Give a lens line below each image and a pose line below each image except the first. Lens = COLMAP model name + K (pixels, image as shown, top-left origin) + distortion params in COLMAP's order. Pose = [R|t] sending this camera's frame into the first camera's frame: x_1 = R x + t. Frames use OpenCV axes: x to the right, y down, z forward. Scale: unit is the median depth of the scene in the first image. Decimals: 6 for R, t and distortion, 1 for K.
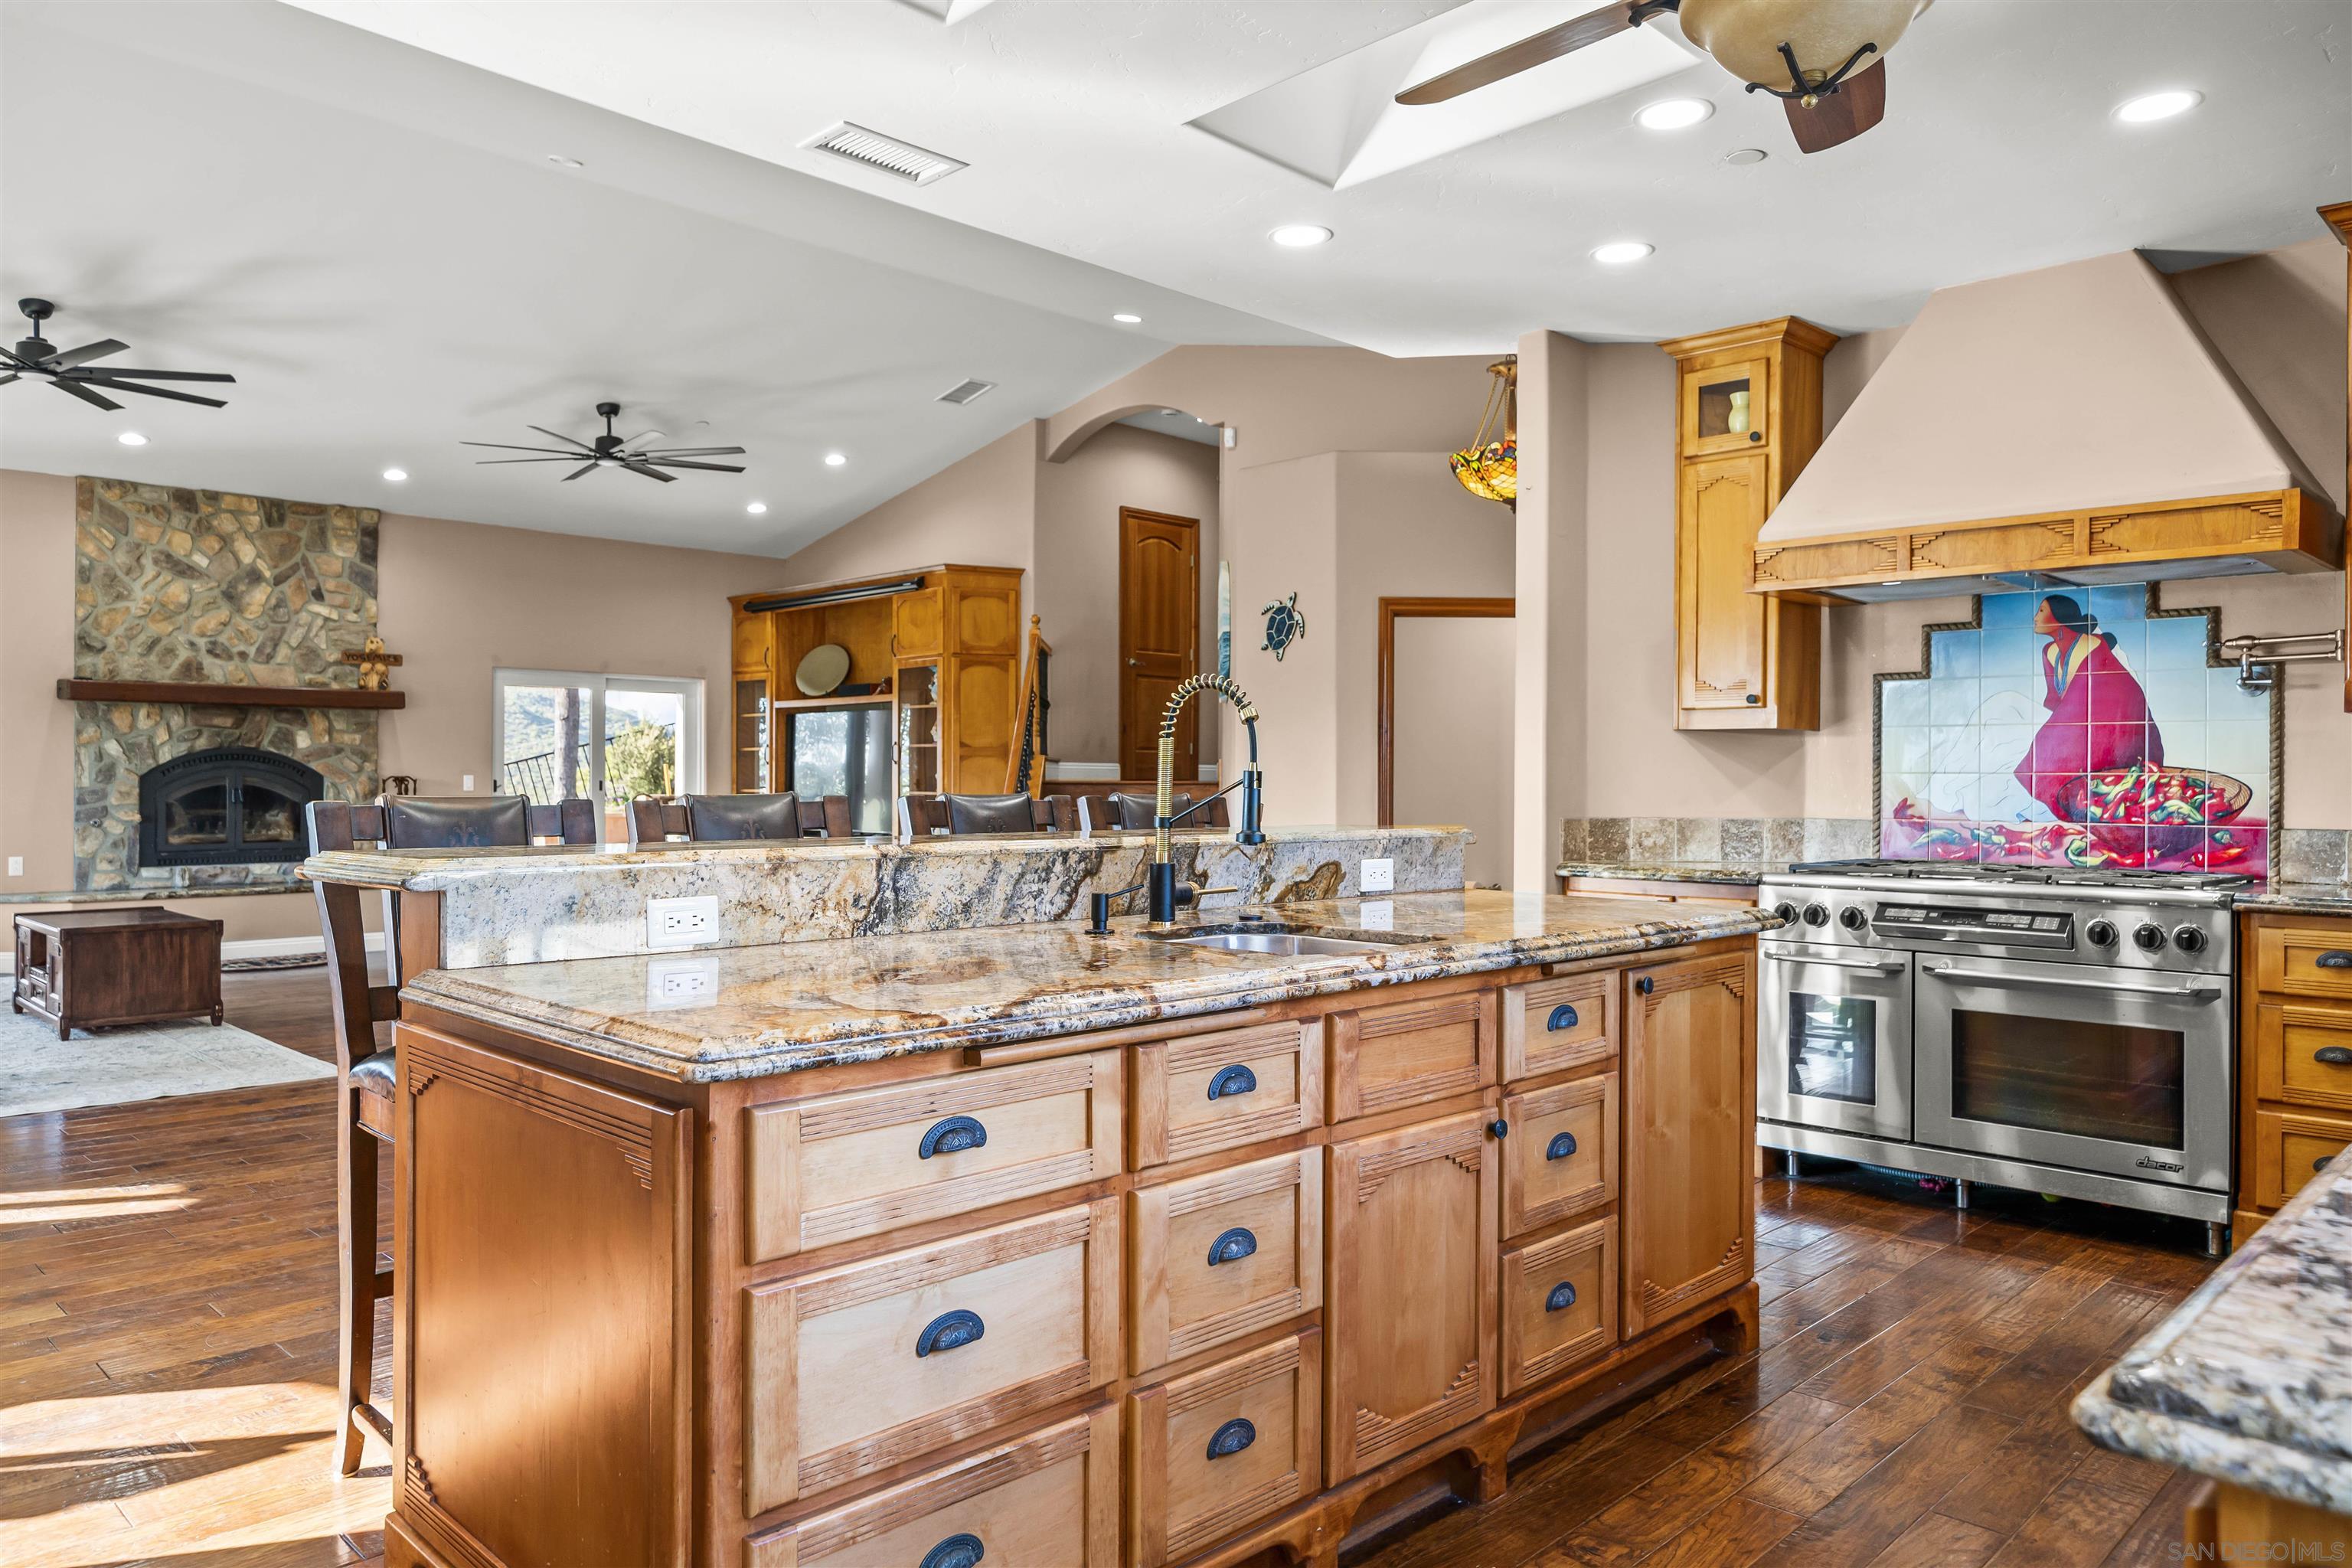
lens RADIAL K [[1570.7, 0, 1178.4], [0, 1570.7, 776.0], [0, 0, 1]] dist [0.001795, -0.001377]
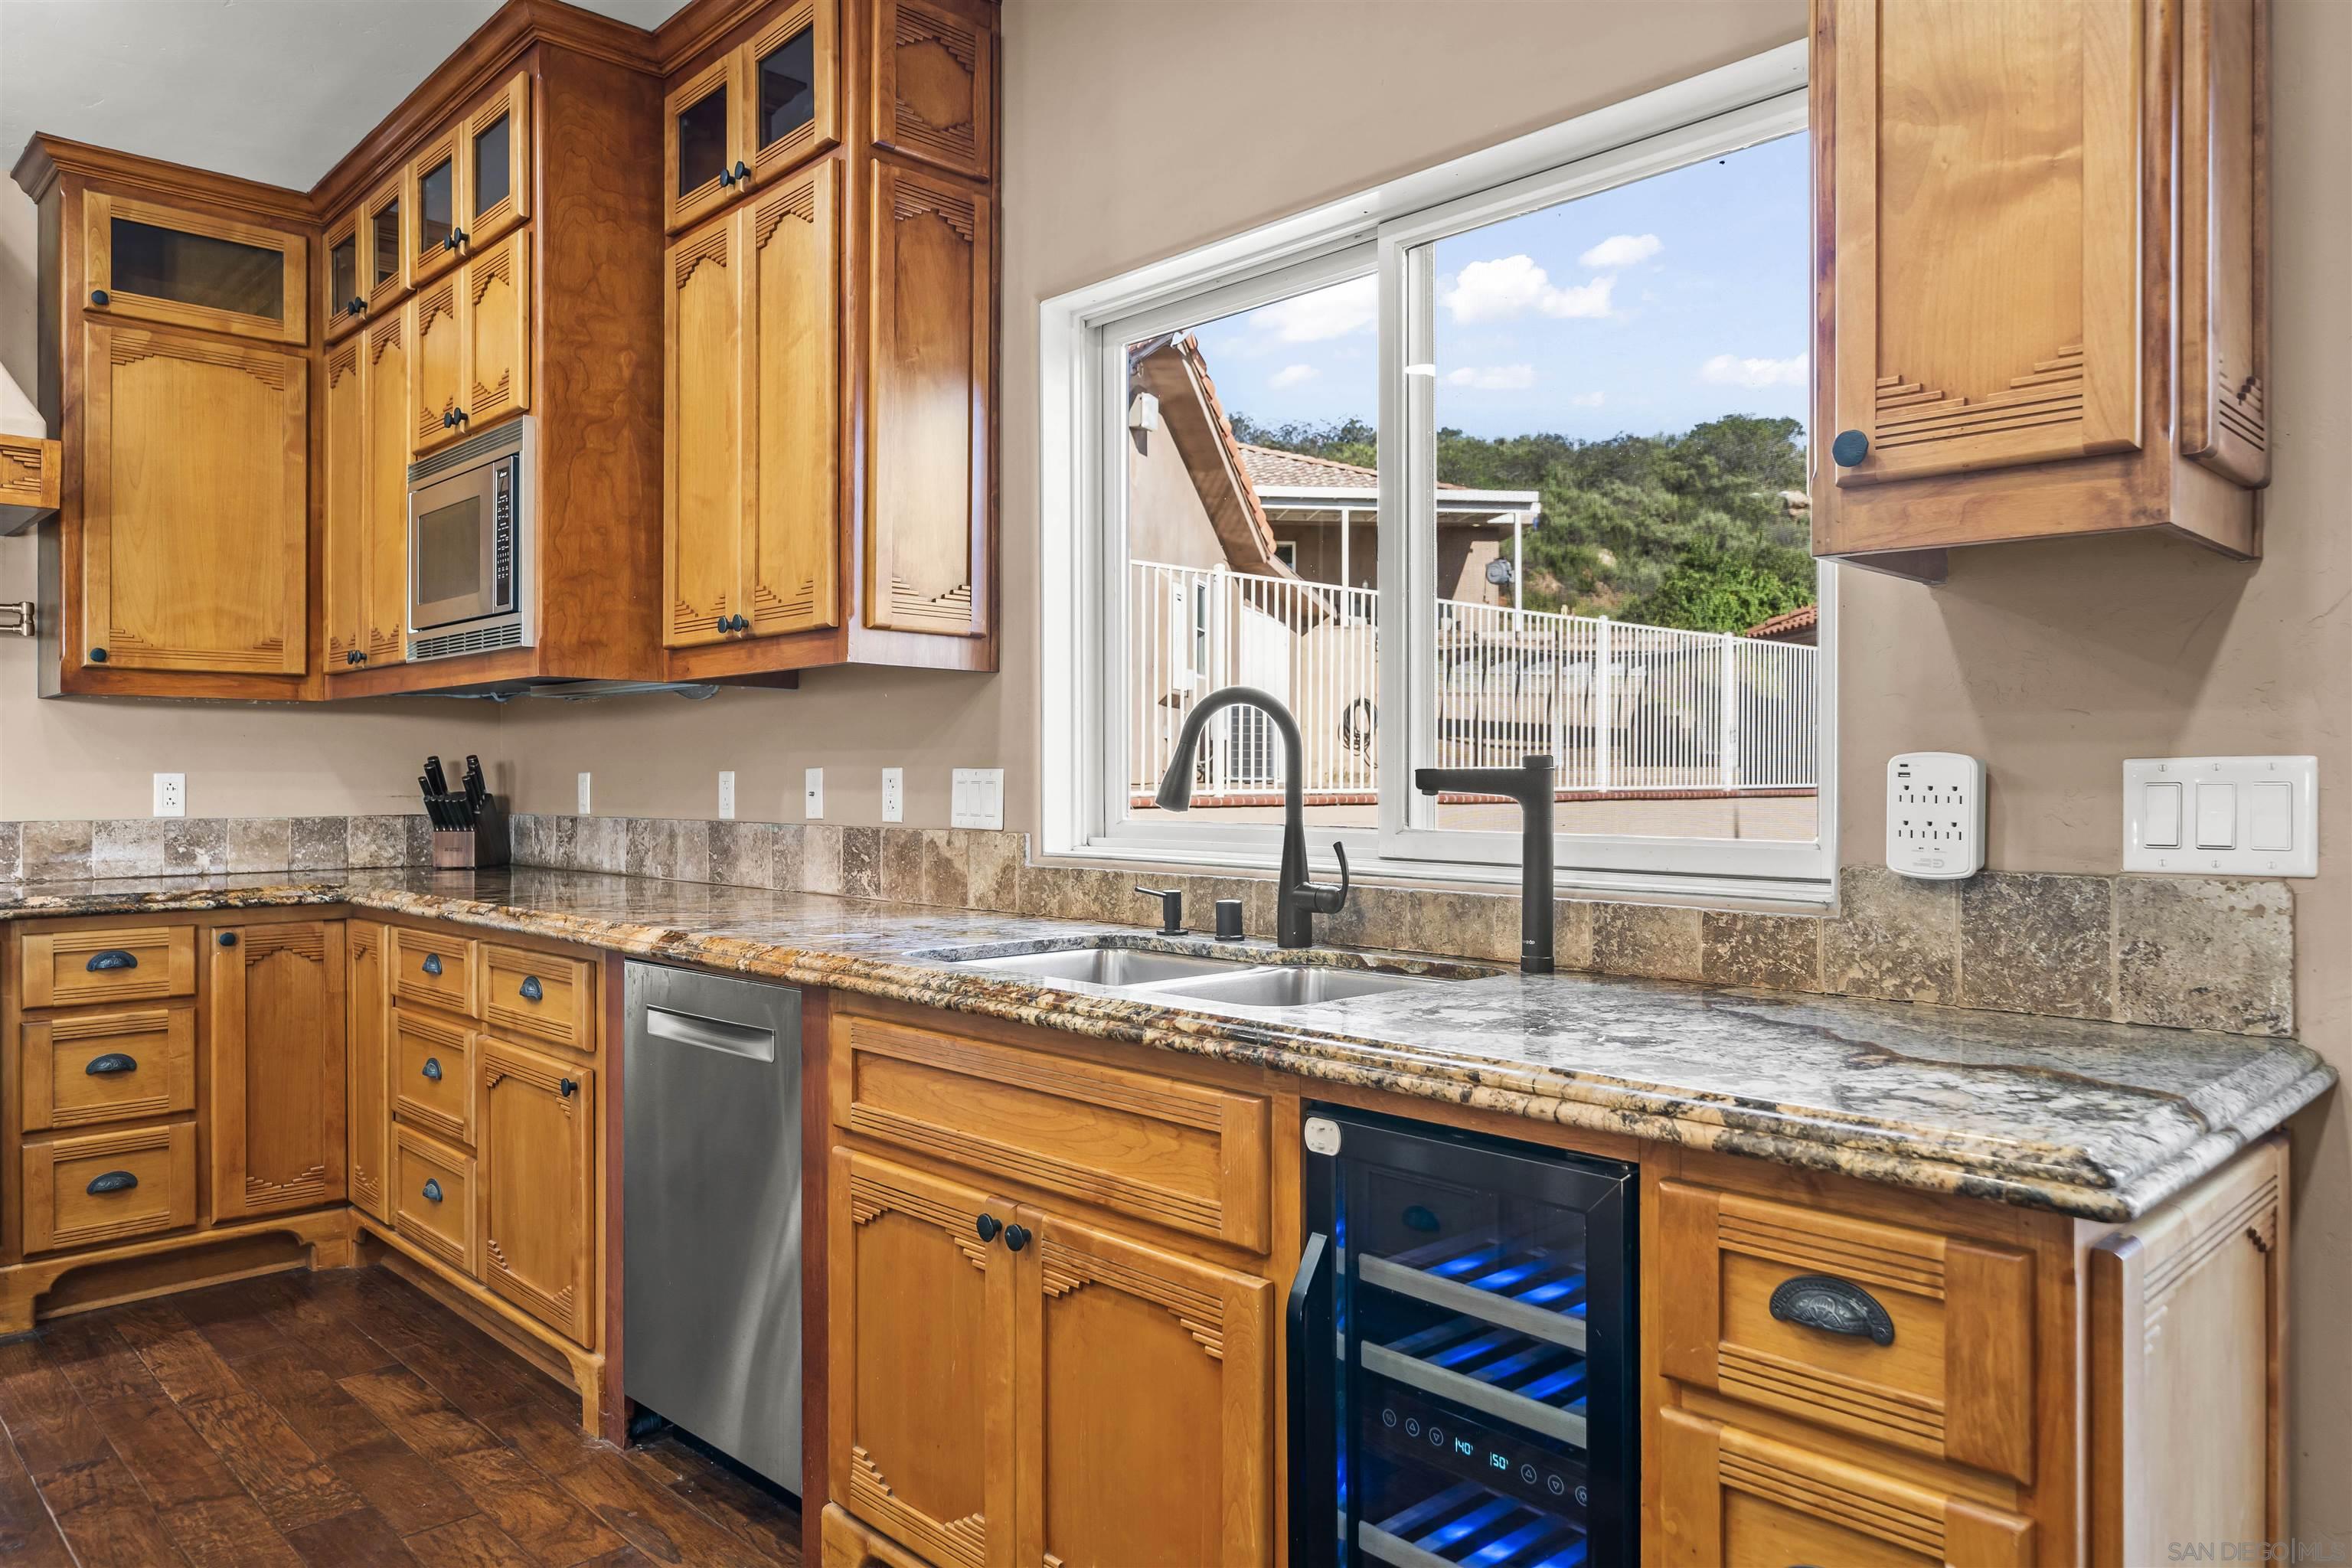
lens RADIAL K [[1570.7, 0, 1164.4], [0, 1570.7, 773.9], [0, 0, 1]] dist [0.001795, -0.001377]
pose [[0.033496, -0.004791, 0.999427, -0.124539], [-0.001649, 0.999987, 0.004849, 0.000834], [-0.999437, -0.001810, 0.033488, 0.256292]]
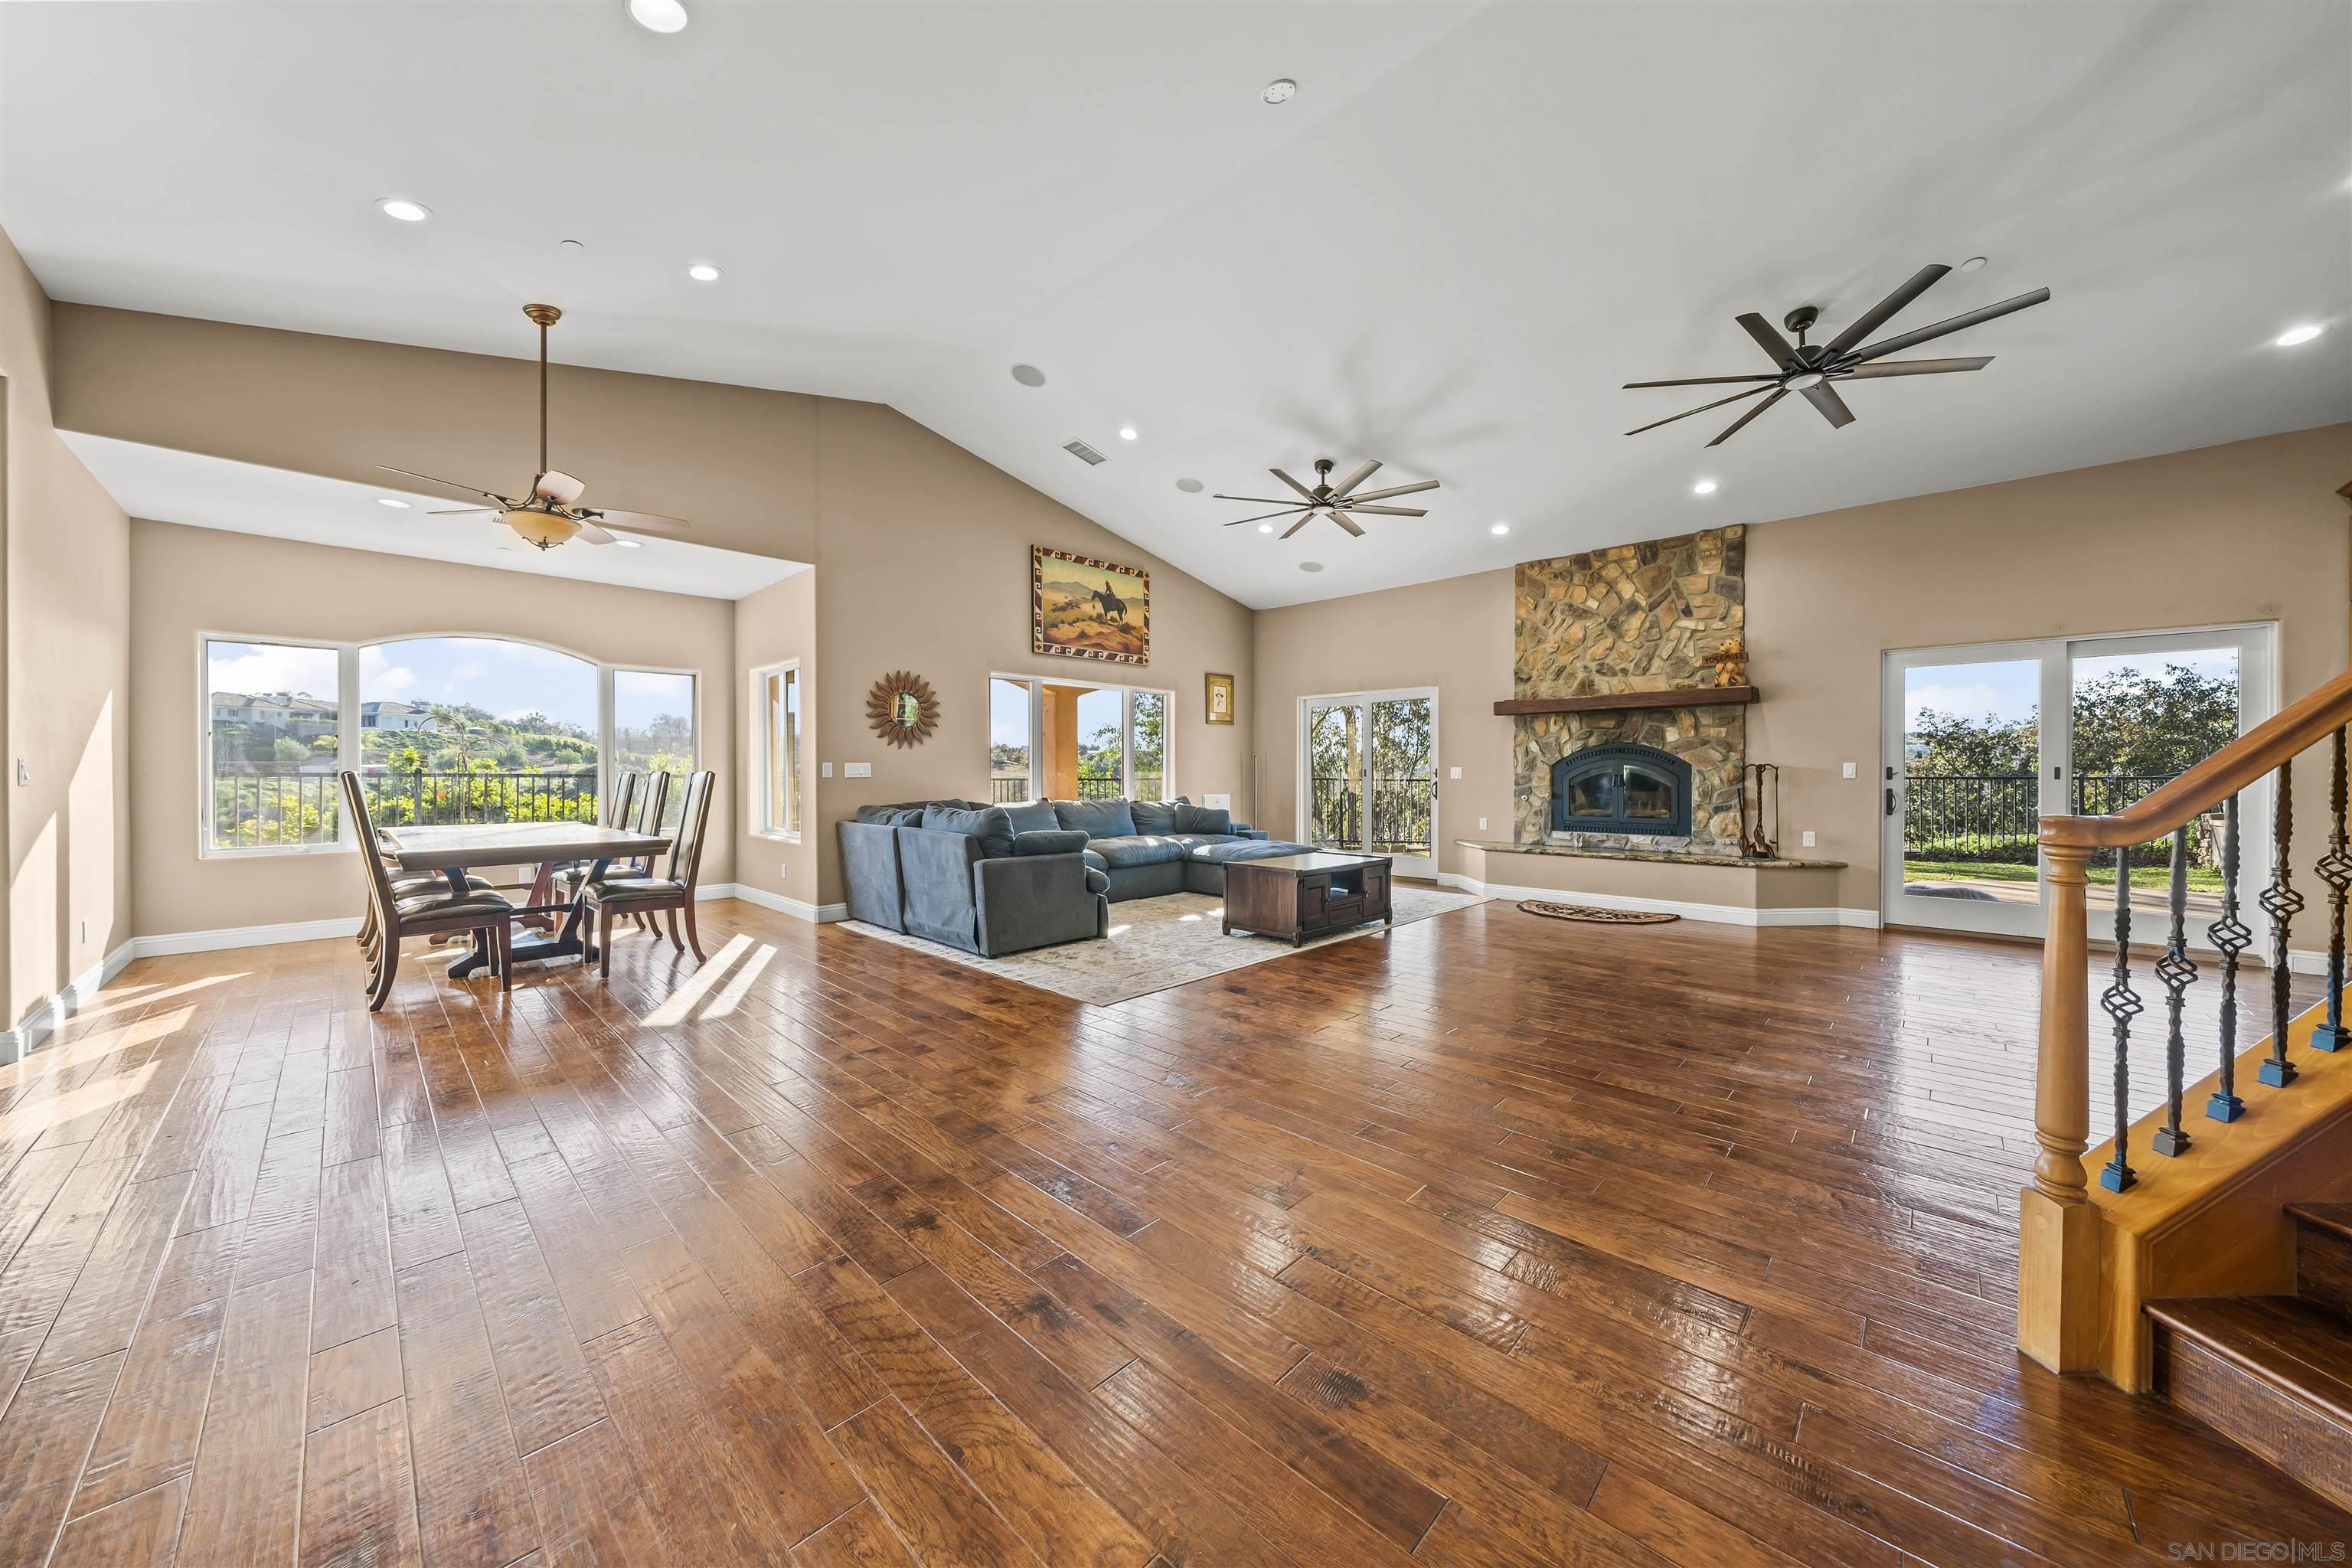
lens RADIAL K [[800.1, 0, 1171.2], [0, 800.1, 778.4], [0, 0, 1]] dist [-0.006281, -0.000032]
pose [[0.010645, 0.003718, -0.999936, 0.110108], [0.002643, 0.999989, 0.003746, 0.015466], [0.999940, -0.002683, 0.010635, 1.301530]]
